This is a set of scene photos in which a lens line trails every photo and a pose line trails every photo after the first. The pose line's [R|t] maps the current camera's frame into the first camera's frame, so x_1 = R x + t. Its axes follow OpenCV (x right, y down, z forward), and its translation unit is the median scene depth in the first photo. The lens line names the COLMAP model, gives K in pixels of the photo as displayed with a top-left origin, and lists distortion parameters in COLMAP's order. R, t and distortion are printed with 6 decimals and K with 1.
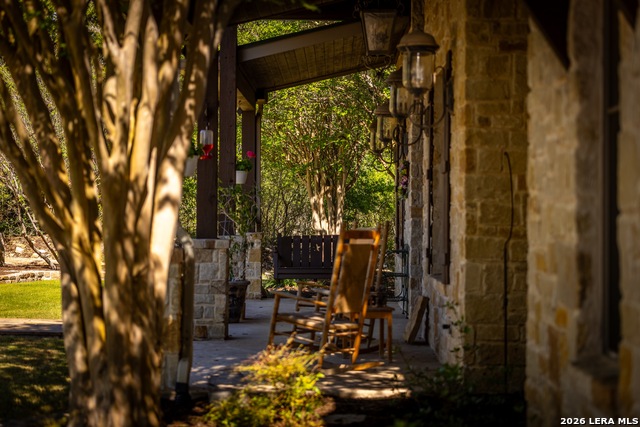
lens RADIAL K [[1587.9, 0, 320.0], [0, 1587.9, 213.5], [0, 0, 1]] dist [0.000946, -0.002101]
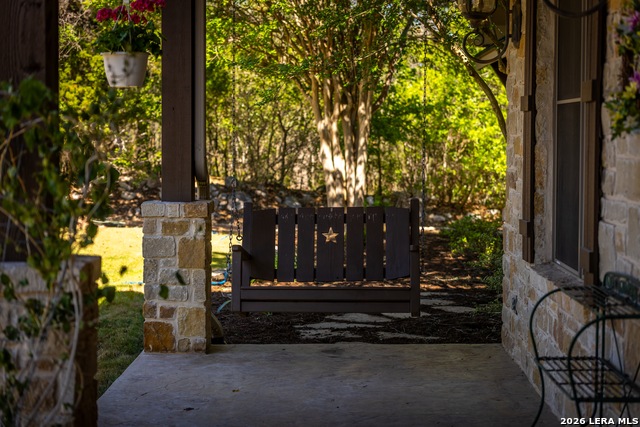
lens RADIAL K [[2068.8, 0, 320.0], [0, 2068.8, 213.5], [0, 0, 1]] dist [-0.064241, -0.105781]
pose [[0.999988, 0.000635, -0.004909, -0.000885], [-0.000465, 0.999408, 0.034394, -0.001357], [0.004928, -0.034391, 0.999396, 0.143510]]
